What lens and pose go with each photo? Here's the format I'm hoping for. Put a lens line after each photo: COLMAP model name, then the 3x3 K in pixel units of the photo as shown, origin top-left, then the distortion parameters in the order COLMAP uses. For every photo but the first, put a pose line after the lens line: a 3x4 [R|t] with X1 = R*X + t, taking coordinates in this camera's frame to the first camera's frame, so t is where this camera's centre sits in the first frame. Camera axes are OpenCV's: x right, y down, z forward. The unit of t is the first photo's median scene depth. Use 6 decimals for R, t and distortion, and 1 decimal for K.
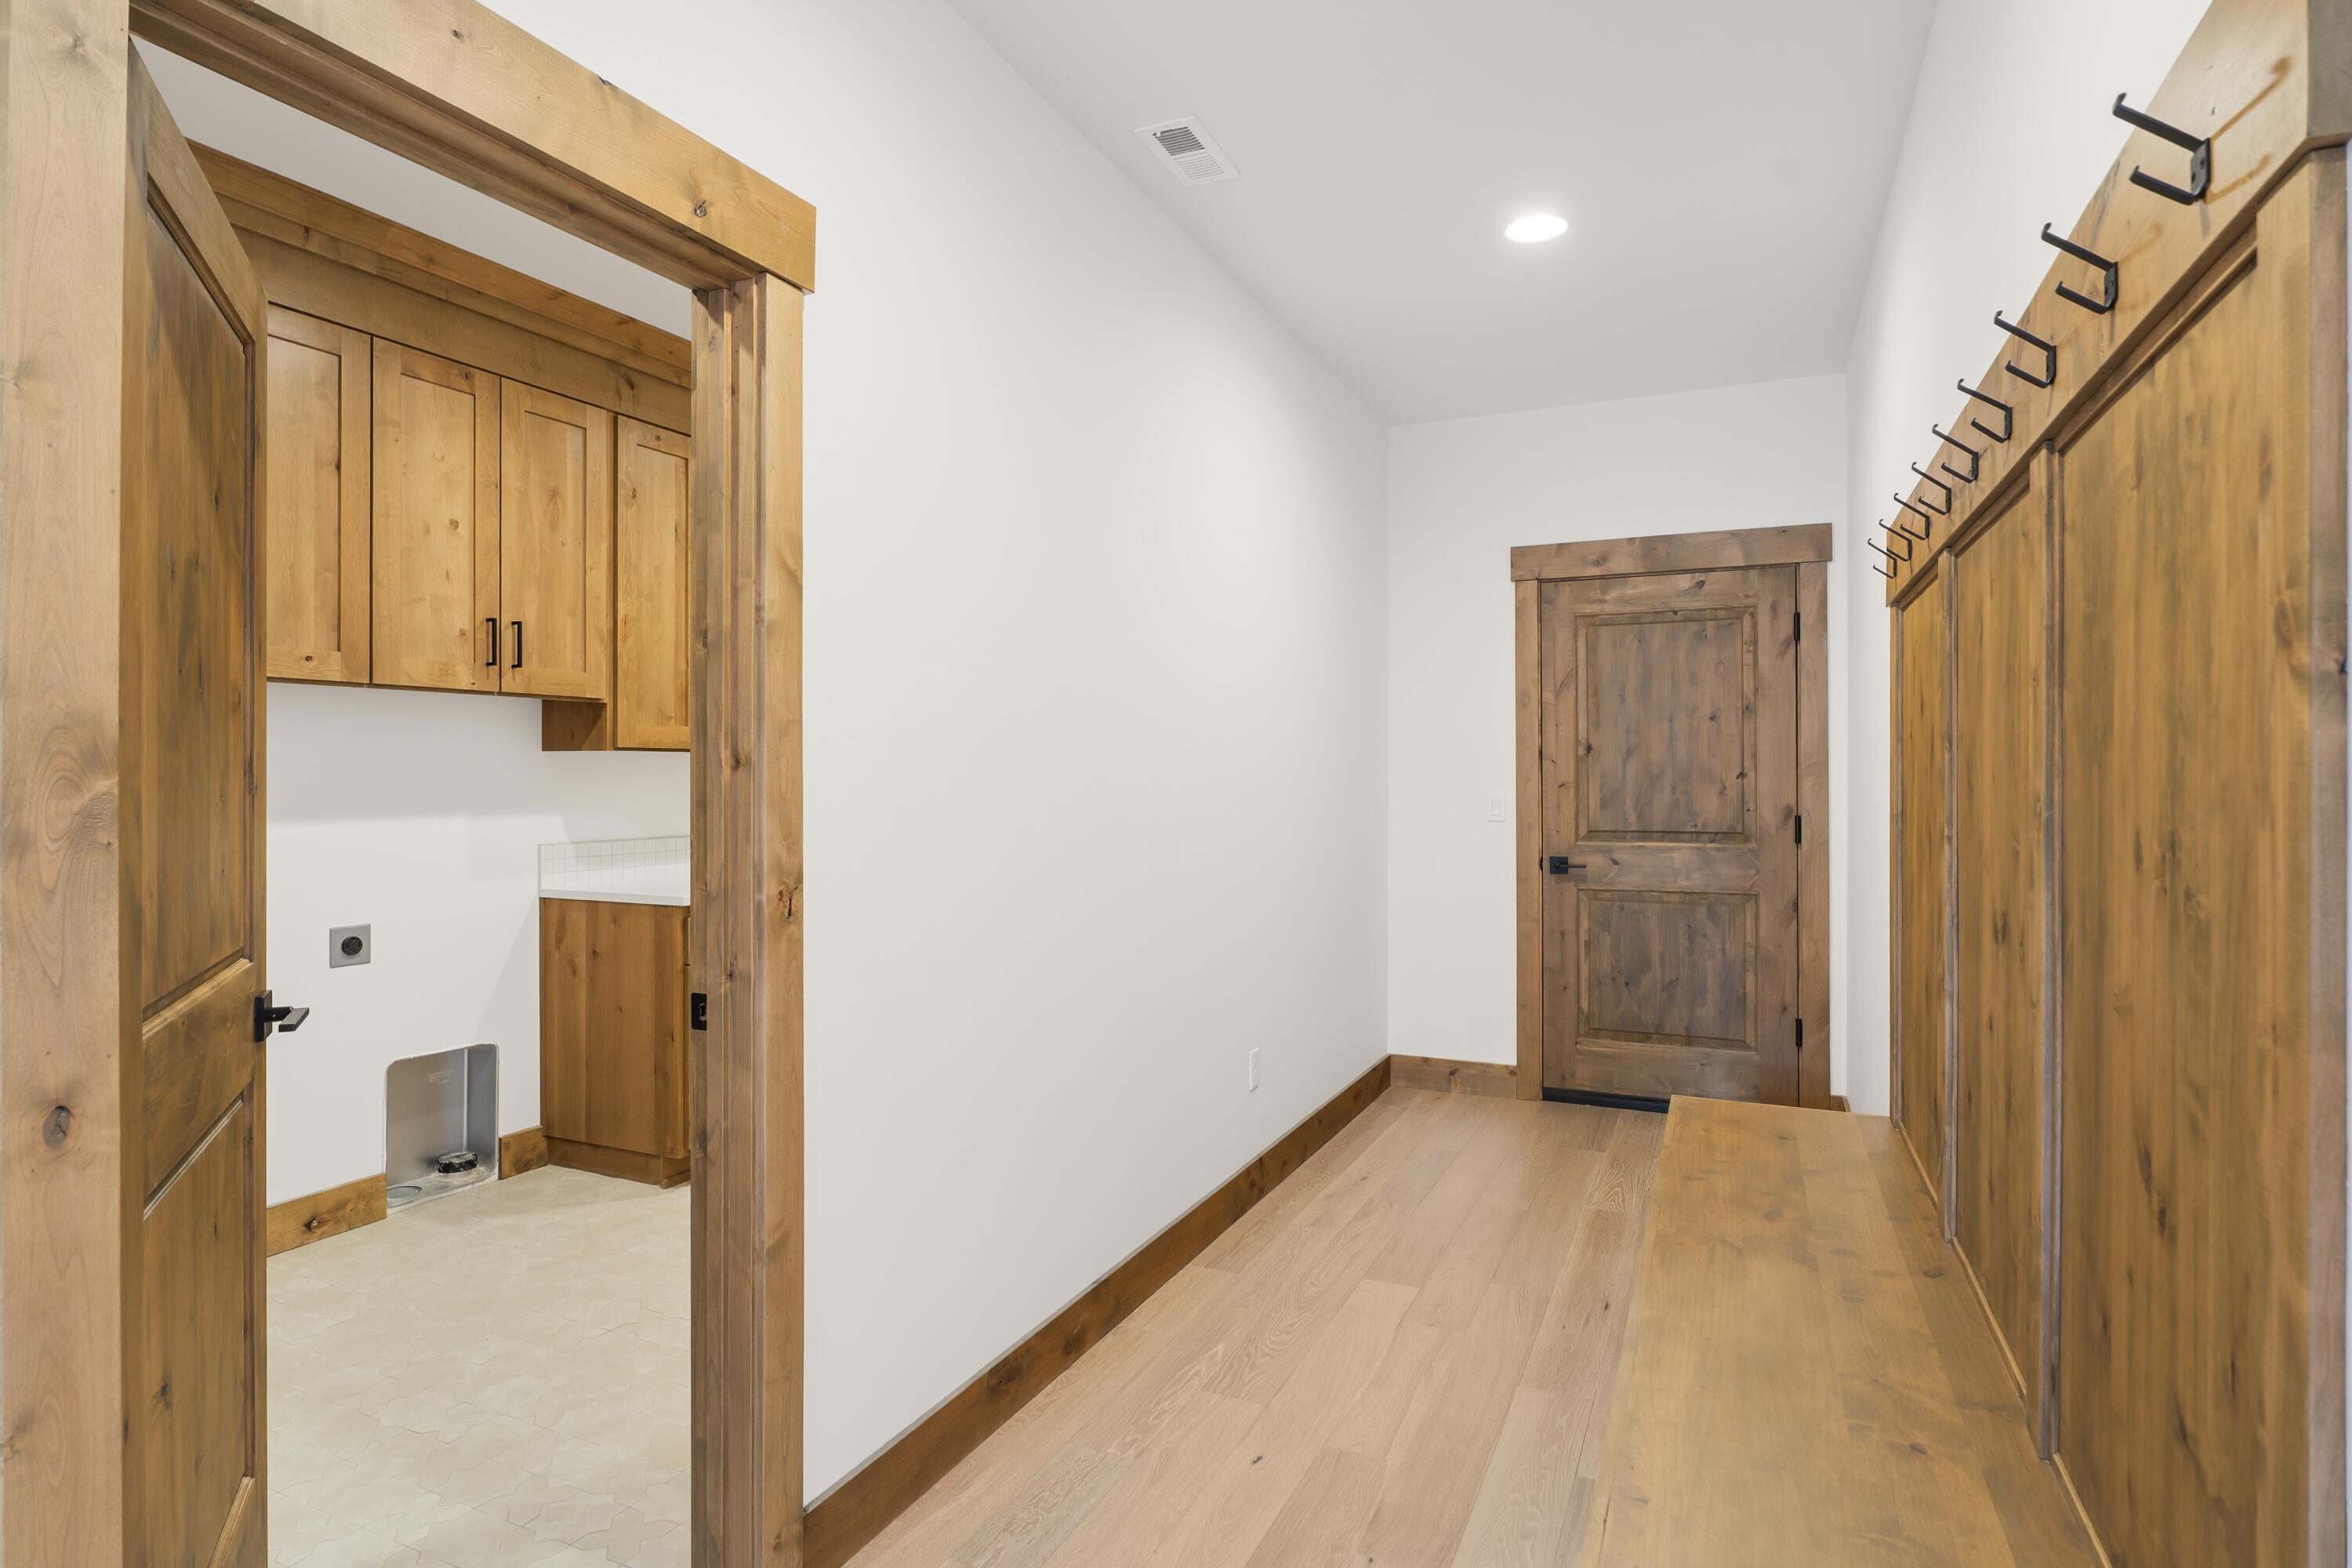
lens RADIAL K [[1220.9, 0, 1169.6], [0, 1220.9, 779.7], [0, 0, 1]] dist [-0.017549, 0.005582]
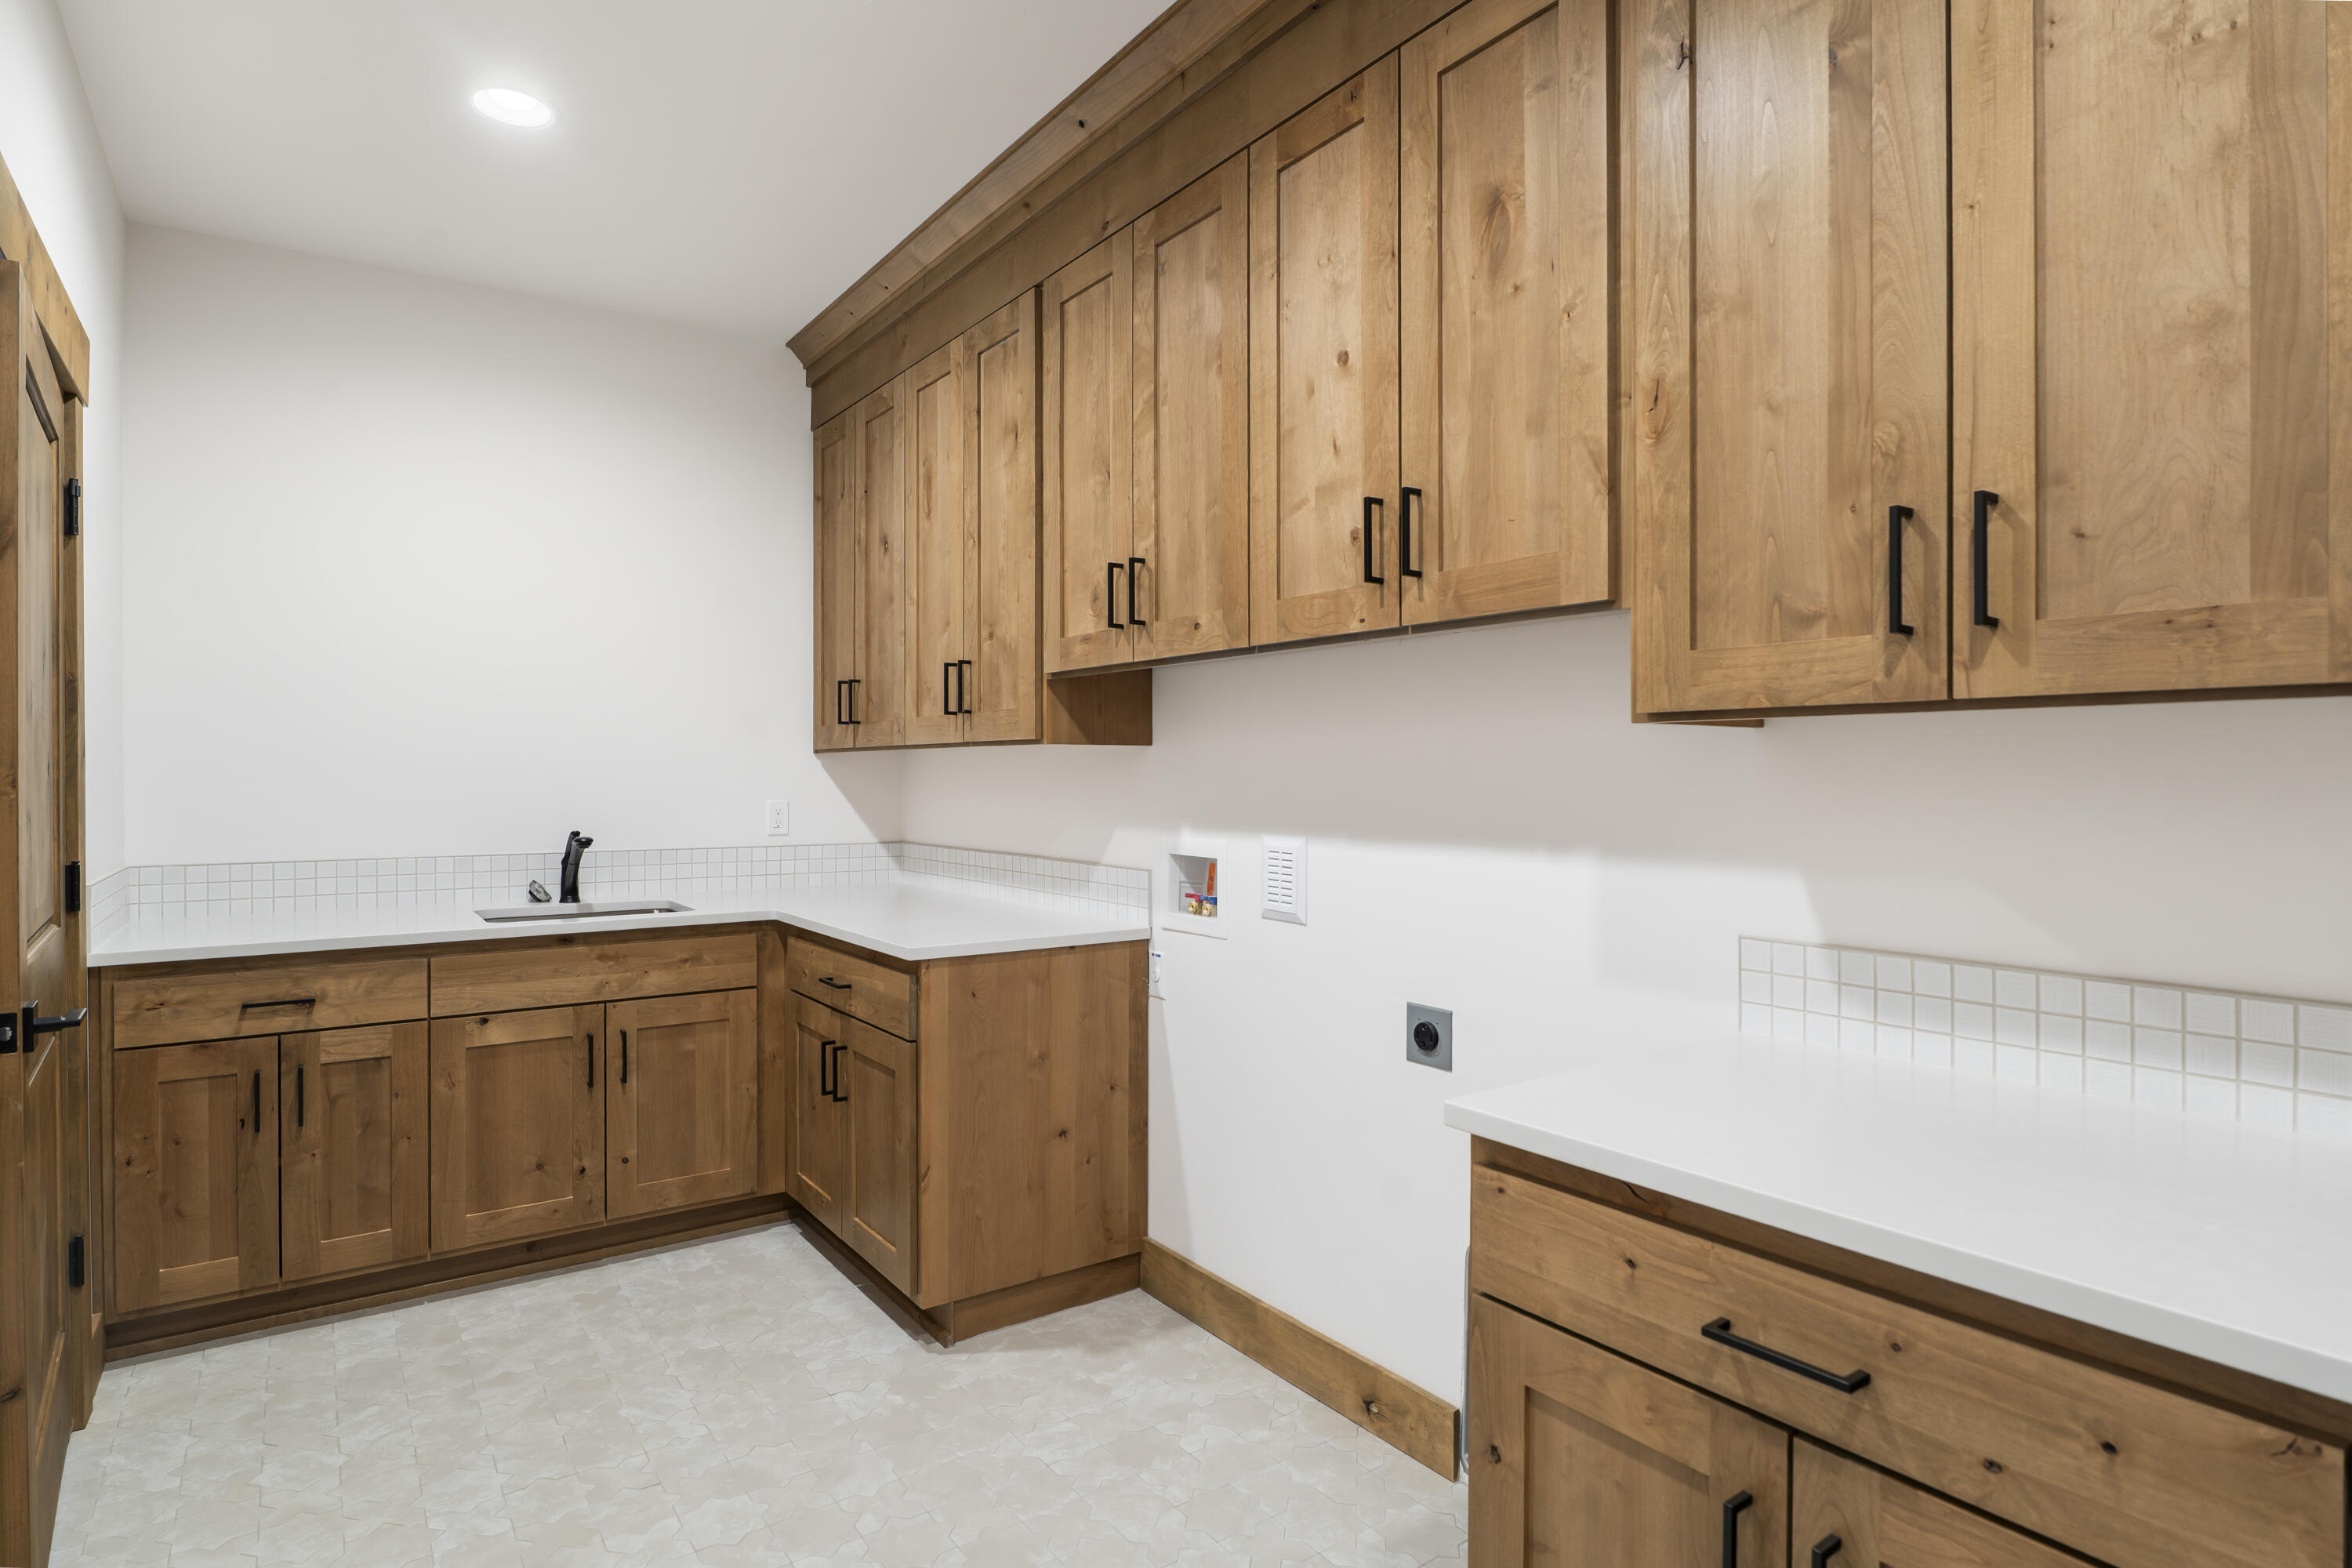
lens RADIAL K [[1220.9, 0, 1177.3], [0, 1220.9, 787.4], [0, 0, 1]] dist [-0.017549, 0.005582]
pose [[-0.476832, 0.005310, -0.878978, -0.023003], [-0.010945, 0.999868, 0.011977, -0.005330], [0.878926, 0.015332, -0.476711, 1.121886]]
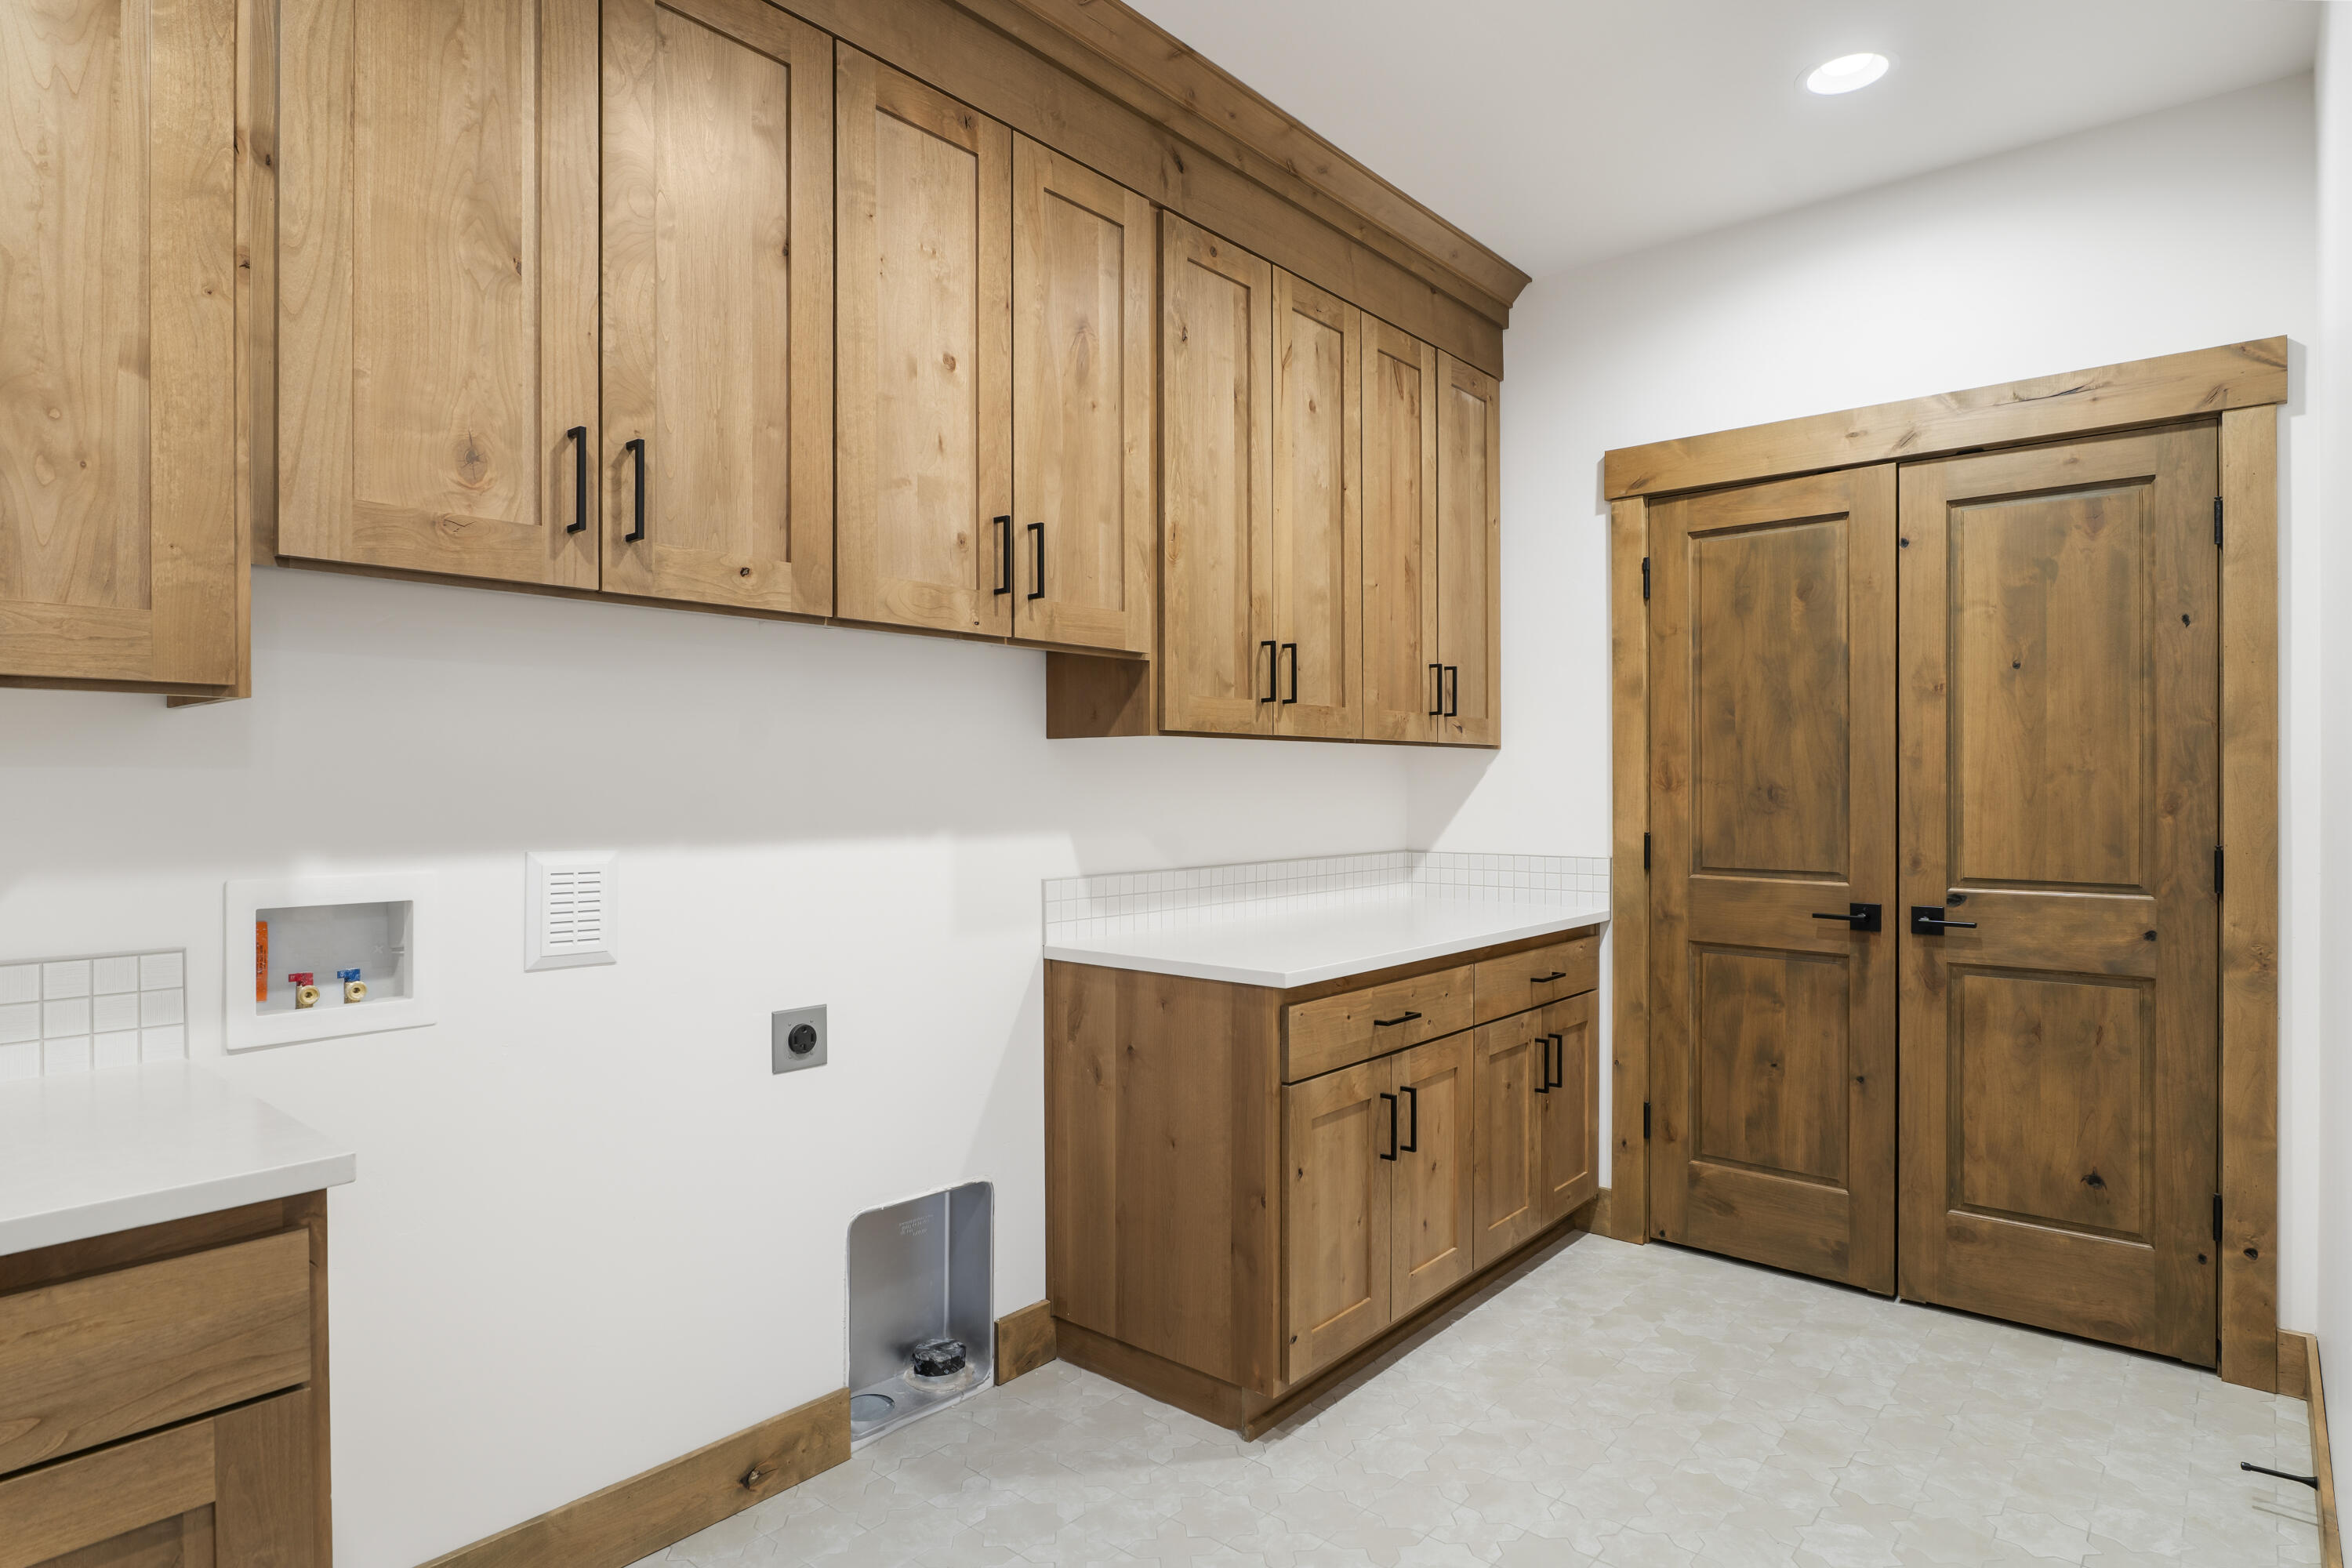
lens RADIAL K [[1220.9, 0, 1171.3], [0, 1220.9, 794.4], [0, 0, 1]] dist [-0.017549, 0.005582]
pose [[0.963298, -0.003972, -0.268406, -0.293203], [0.003885, 0.999992, -0.000853, 0.008167], [0.268408, -0.000221, 0.963305, 0.403922]]
